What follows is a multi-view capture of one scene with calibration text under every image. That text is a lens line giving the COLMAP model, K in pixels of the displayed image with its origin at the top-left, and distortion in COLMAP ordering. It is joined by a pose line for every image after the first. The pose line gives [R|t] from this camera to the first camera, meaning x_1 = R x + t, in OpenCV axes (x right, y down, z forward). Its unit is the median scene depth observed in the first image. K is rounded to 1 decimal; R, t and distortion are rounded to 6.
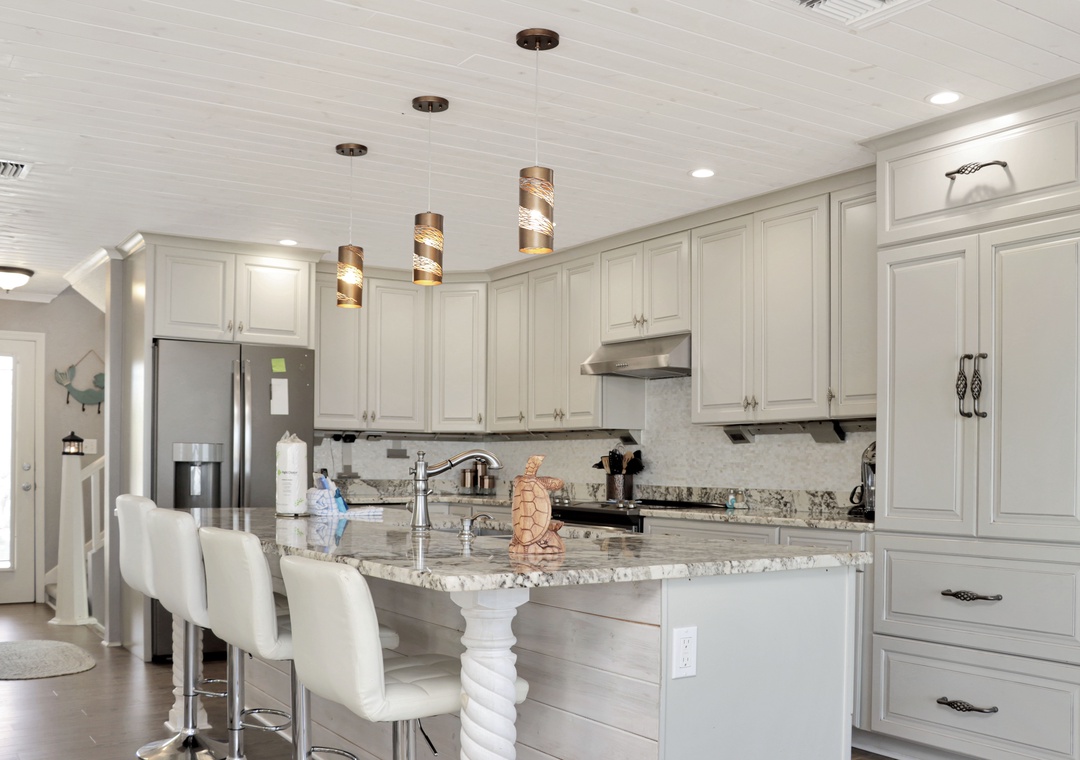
lens RADIAL K [[1082.0, 0, 544.0], [0, 1082.0, 424.1], [0, 0, 1]] dist [-0.074742, 0.000000]
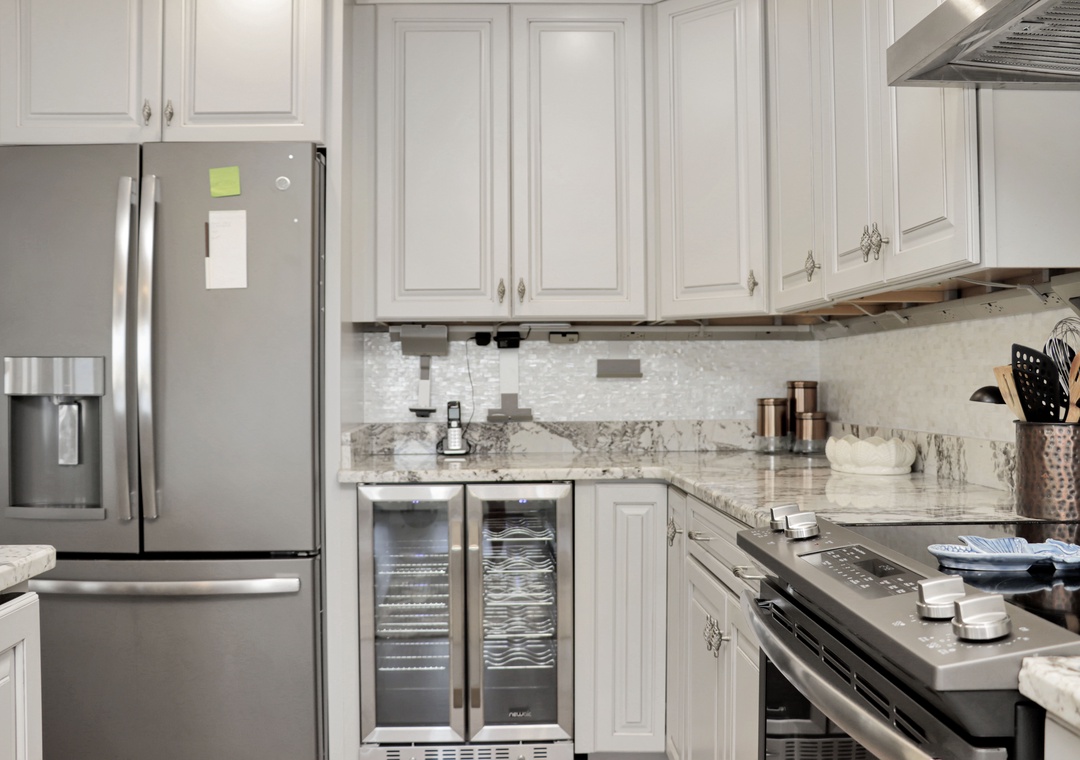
lens RADIAL K [[1040.8, 0, 538.2], [0, 1040.8, 375.9], [0, 0, 1]] dist [-0.095876, 0.000000]
pose [[0.855223, -0.016450, -0.518000, 0.094742], [0.032815, 0.999209, 0.022446, 0.023186], [0.517221, -0.036195, 0.855086, 0.710070]]
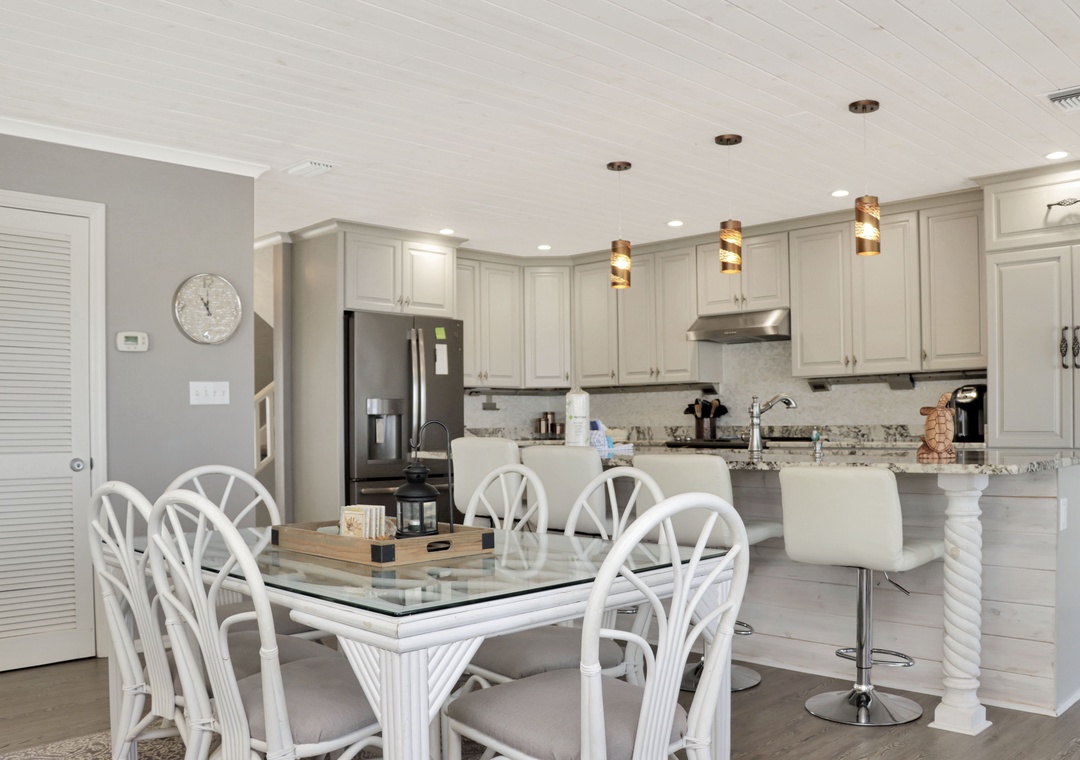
lens RADIAL K [[950.0, 0, 544.2], [0, 950.0, 388.6], [0, 0, 1]] dist [-0.131107, 0.036437]
pose [[0.979575, -0.013093, 0.200654, -0.355411], [0.012606, 0.999914, 0.003707, 0.005104], [-0.200686, -0.001102, 0.979655, -0.065481]]
